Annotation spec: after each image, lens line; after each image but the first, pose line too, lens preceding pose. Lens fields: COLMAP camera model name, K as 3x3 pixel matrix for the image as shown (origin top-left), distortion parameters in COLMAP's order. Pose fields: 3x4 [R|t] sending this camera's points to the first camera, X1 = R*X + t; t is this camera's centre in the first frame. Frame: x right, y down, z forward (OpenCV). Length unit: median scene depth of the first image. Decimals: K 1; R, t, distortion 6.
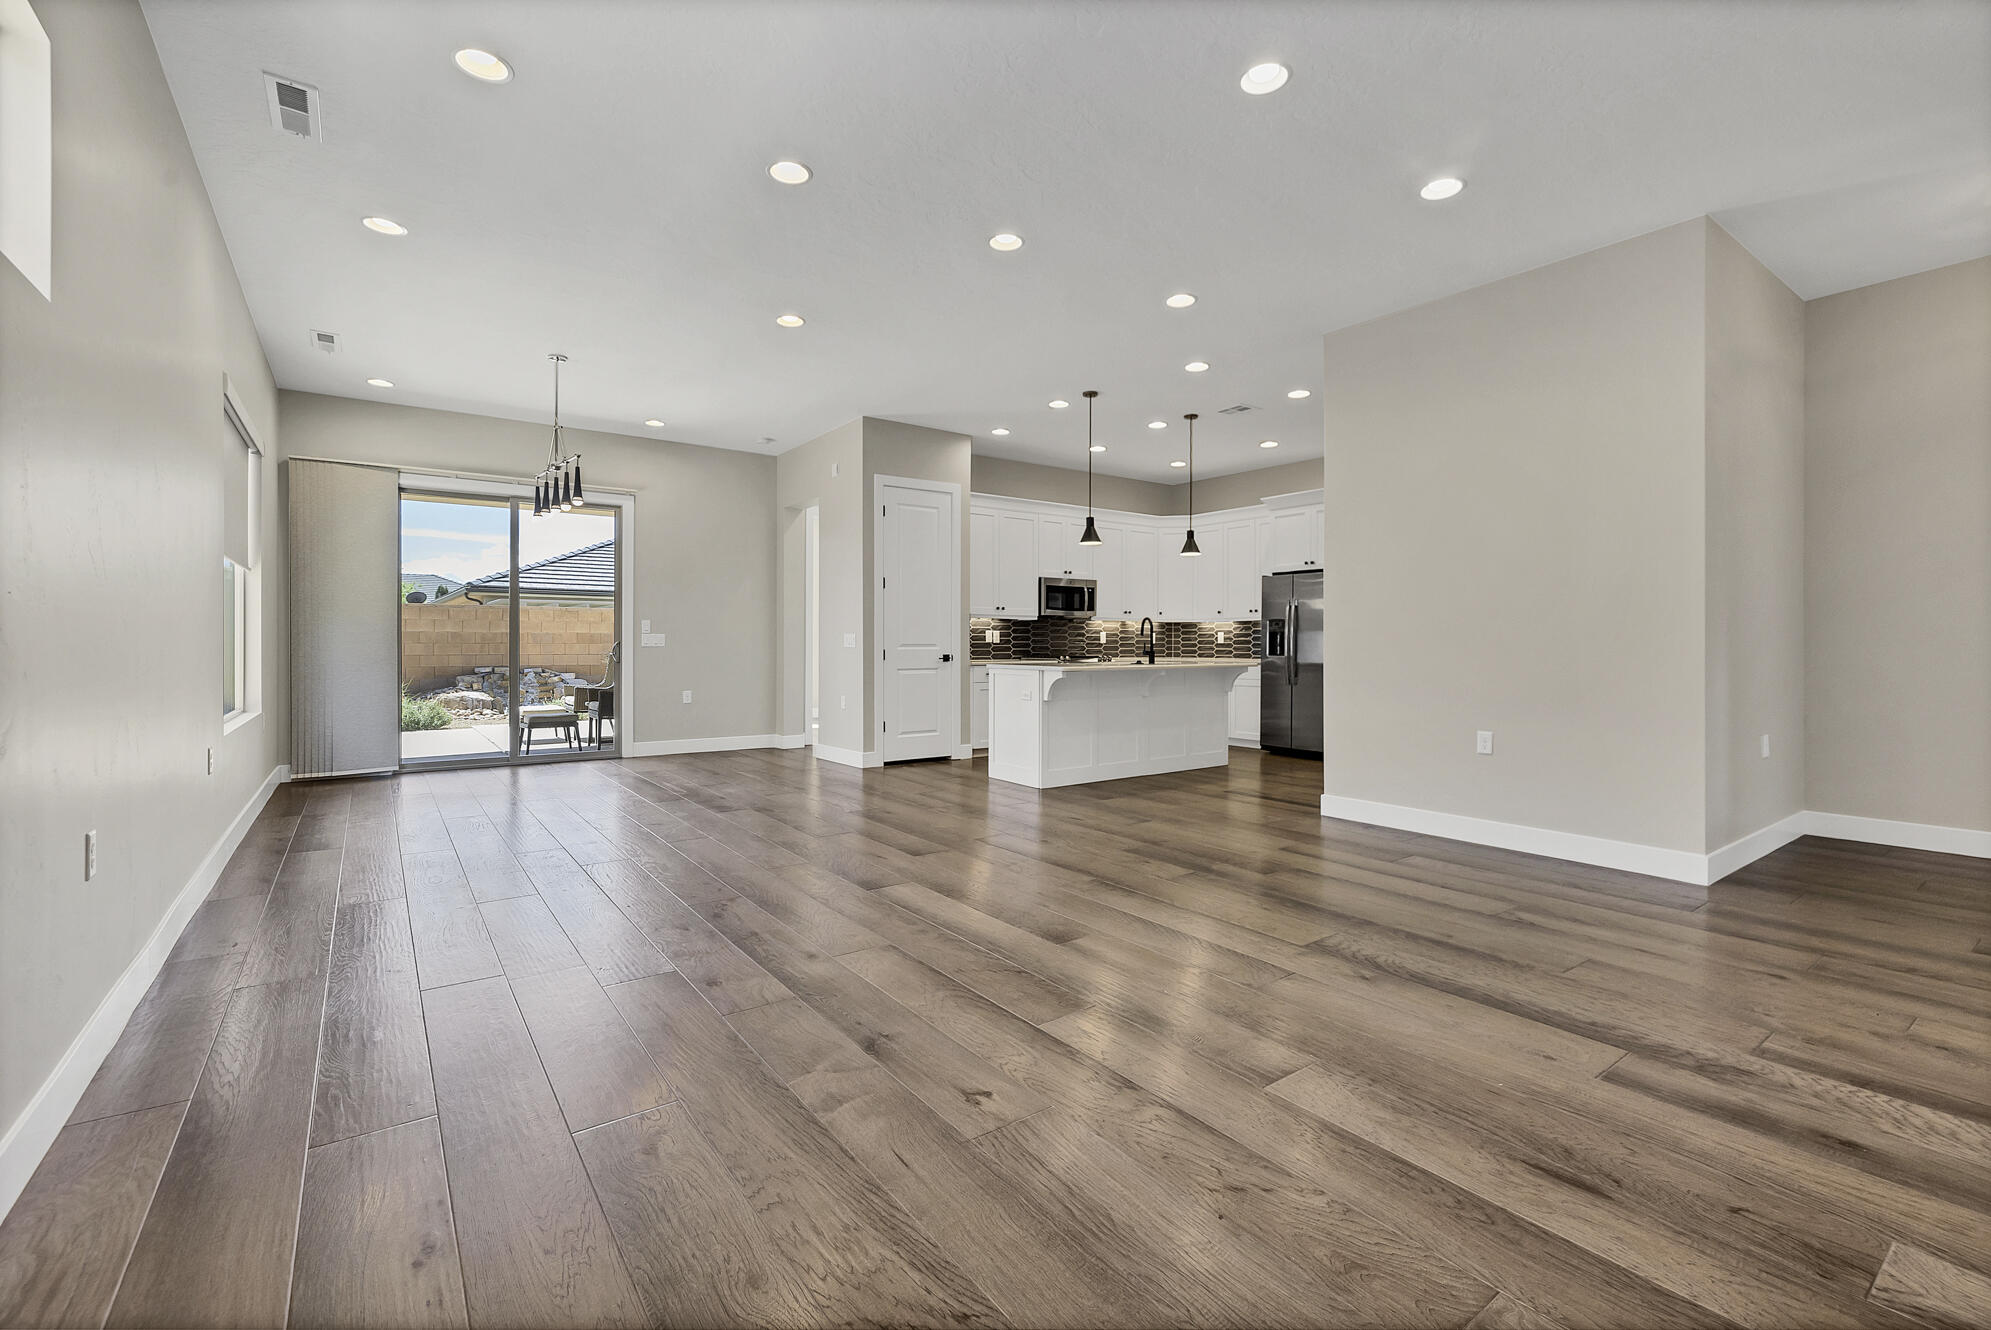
lens RADIAL K [[861.5, 0, 1005.8], [0, 861.5, 638.7], [0, 0, 1]] dist [0.002072, -0.000588]
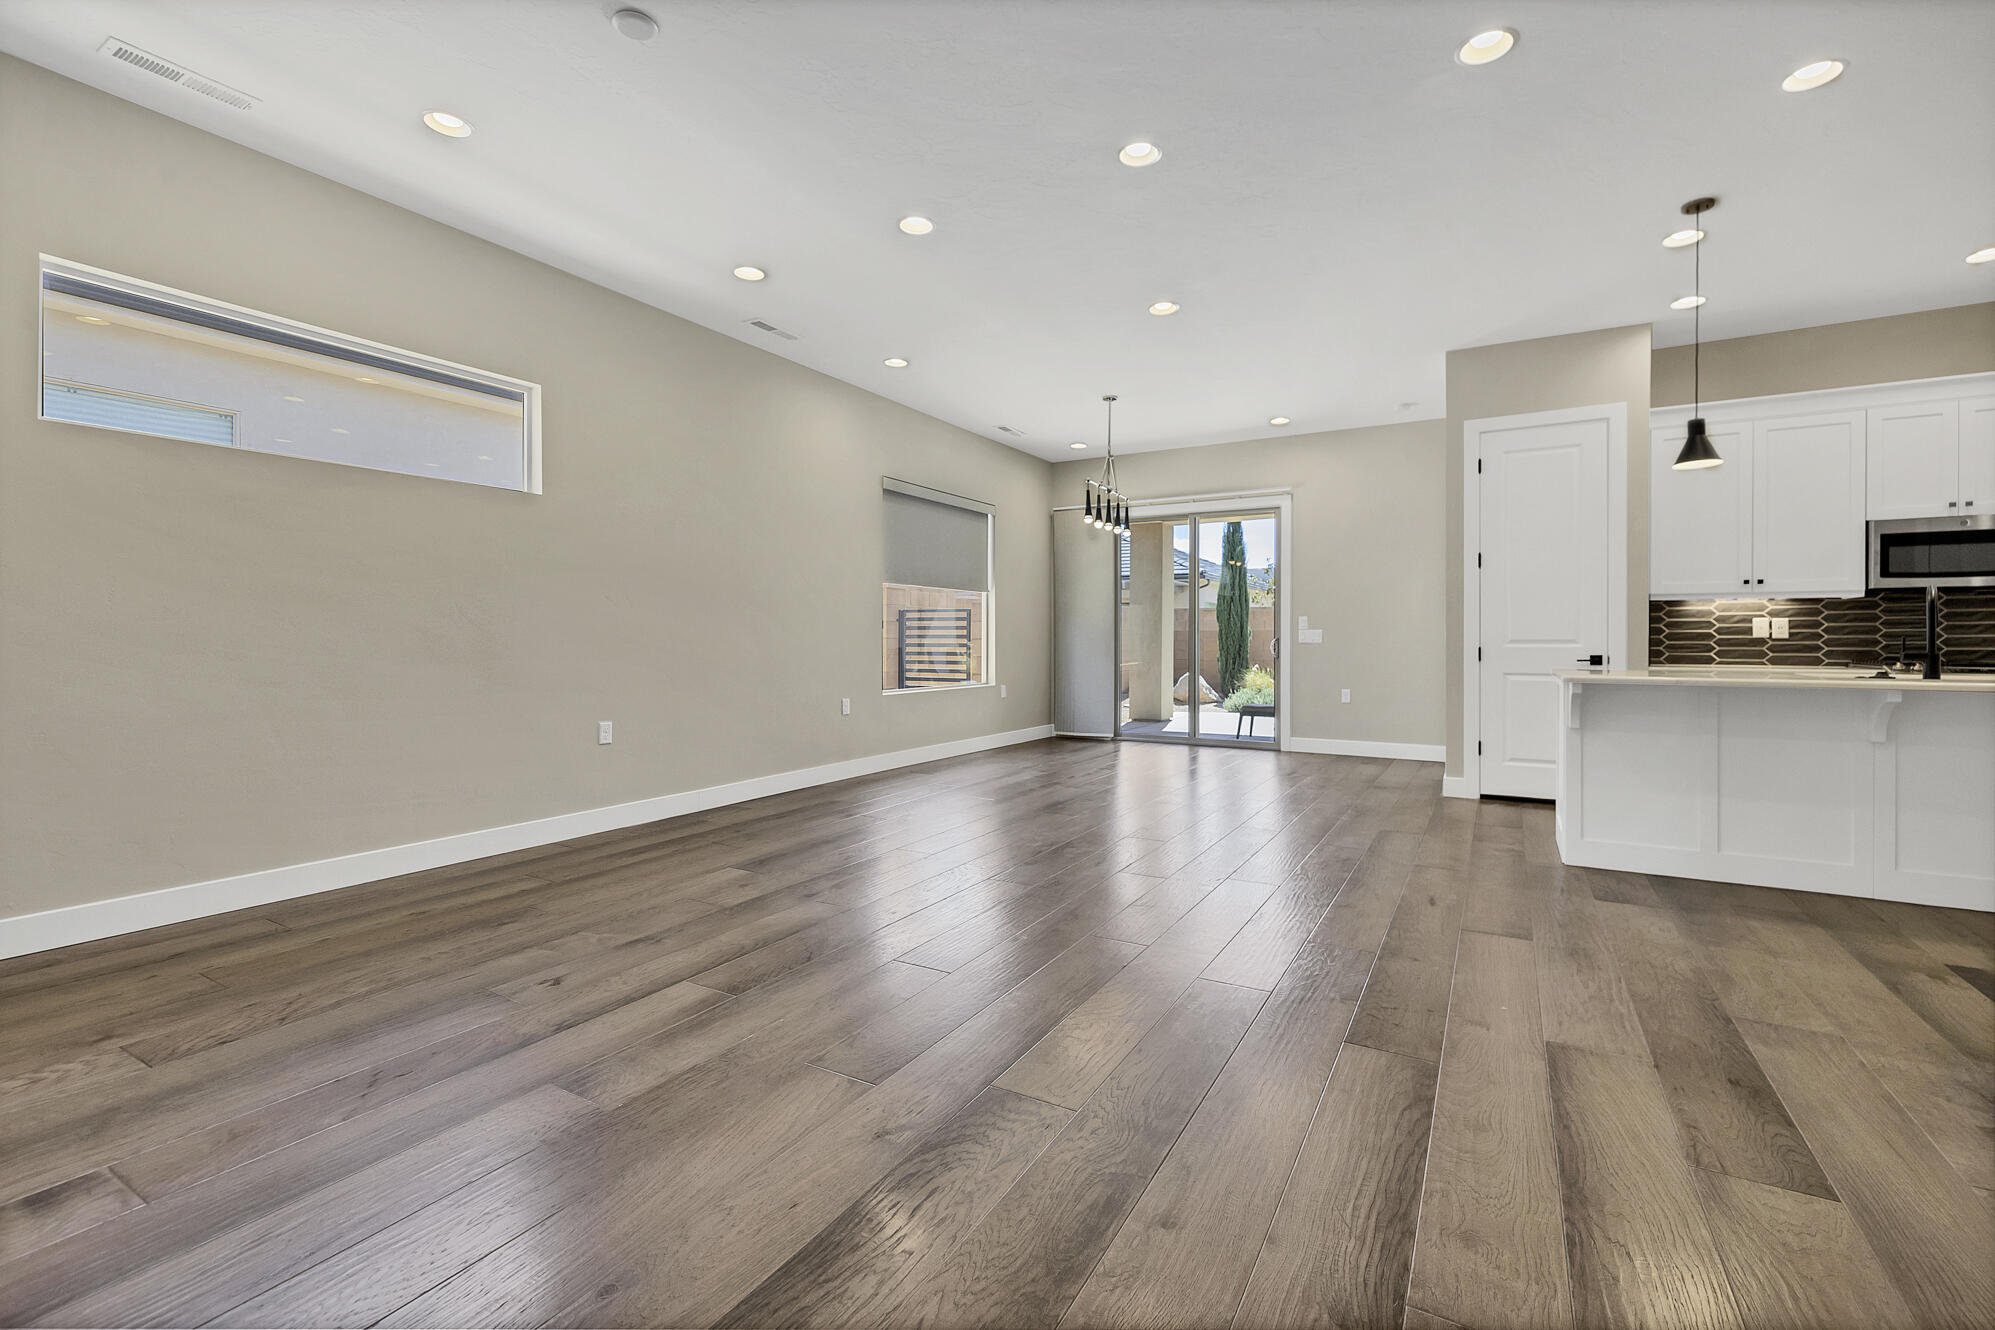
lens RADIAL K [[863.2, 0, 1001.2], [0, 863.2, 644.9], [0, 0, 1]] dist [0.002072, -0.000588]
pose [[0.395088, 0.005107, -0.918629, 0.359968], [0.004959, 0.999958, 0.007692, 0.002297], [0.918630, -0.007594, 0.395046, 0.276292]]
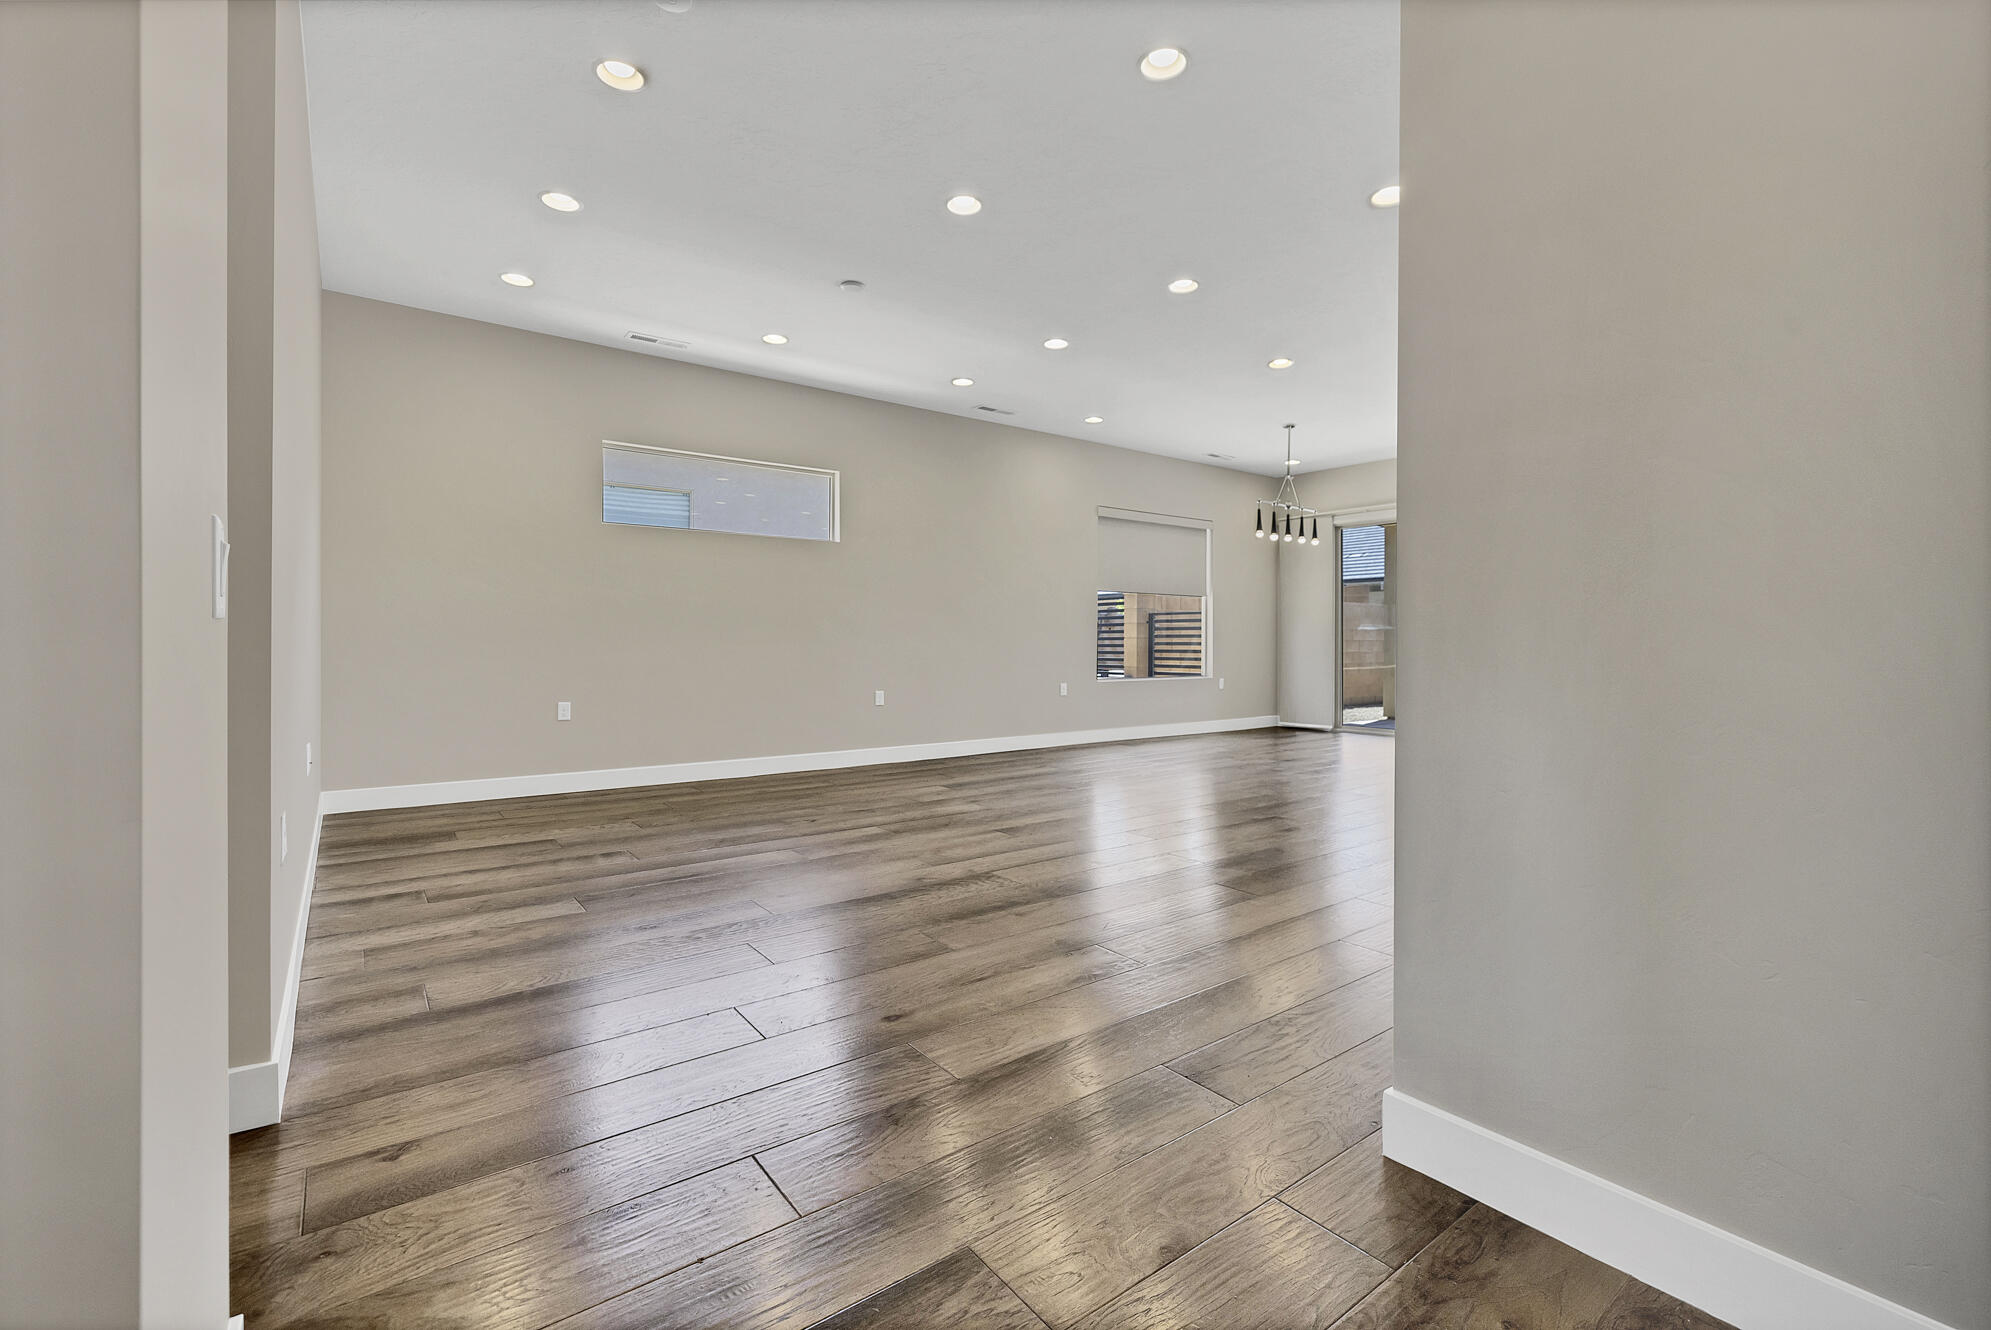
lens RADIAL K [[861.5, 0, 995.0], [0, 861.5, 649.4], [0, 0, 1]] dist [0.002072, -0.000588]
pose [[0.004049, 0.006726, -0.999969, 0.587435], [0.004375, 0.999968, 0.006743, 0.010157], [0.999982, -0.004403, 0.004019, 0.373509]]
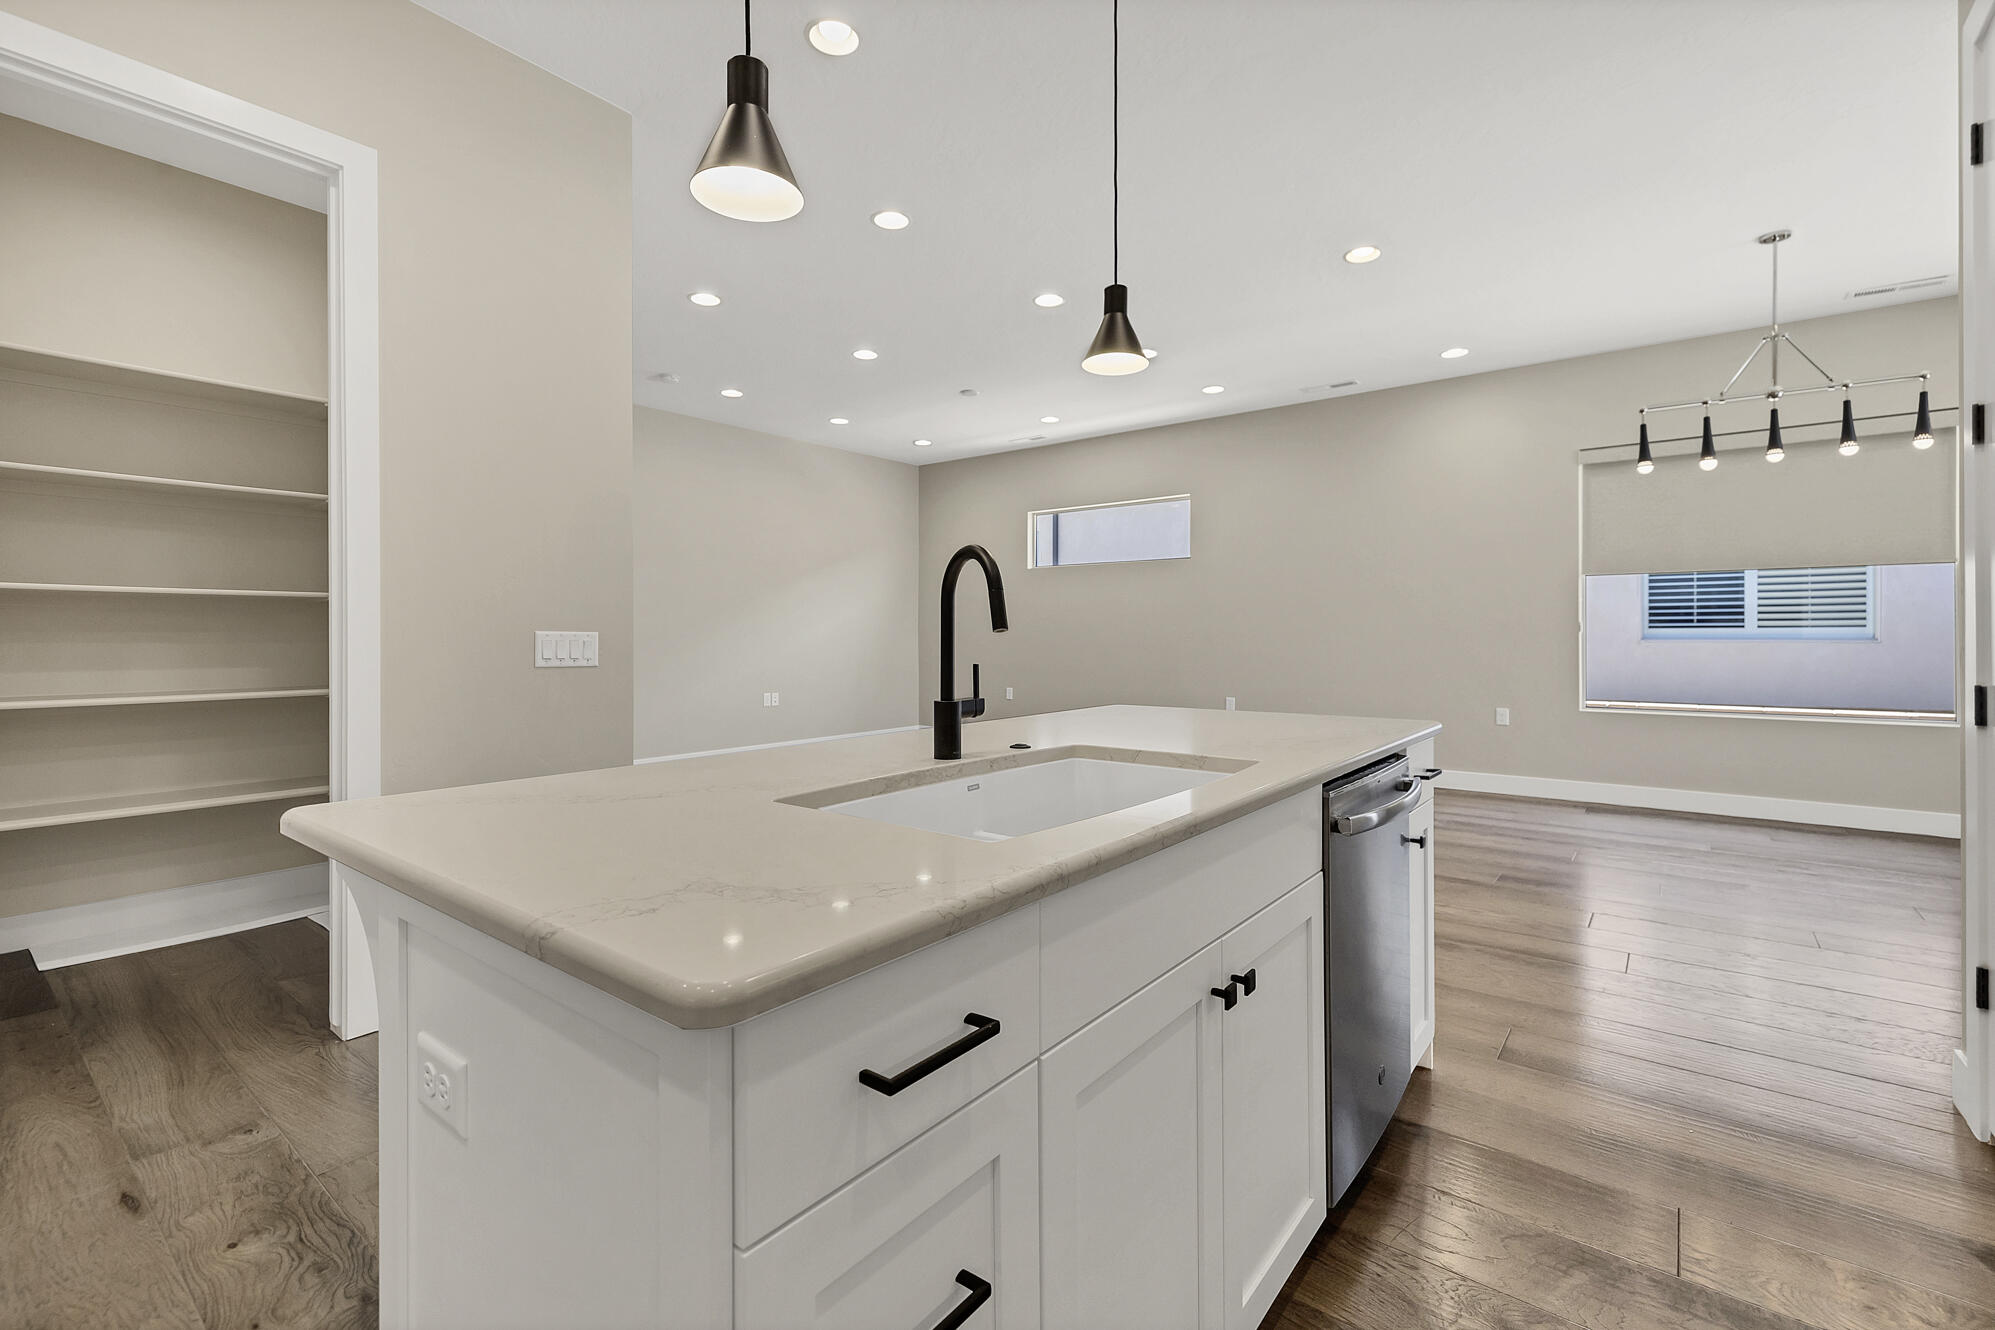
lens RADIAL K [[863.2, 0, 1002.8], [0, 863.2, 643.9], [0, 0, 1]] dist [0.002072, -0.000588]
pose [[-0.966216, 0.003169, -0.257713, 0.181656], [0.002271, 0.999990, 0.003782, -0.001642], [0.257723, 0.003069, -0.966214, 1.064461]]
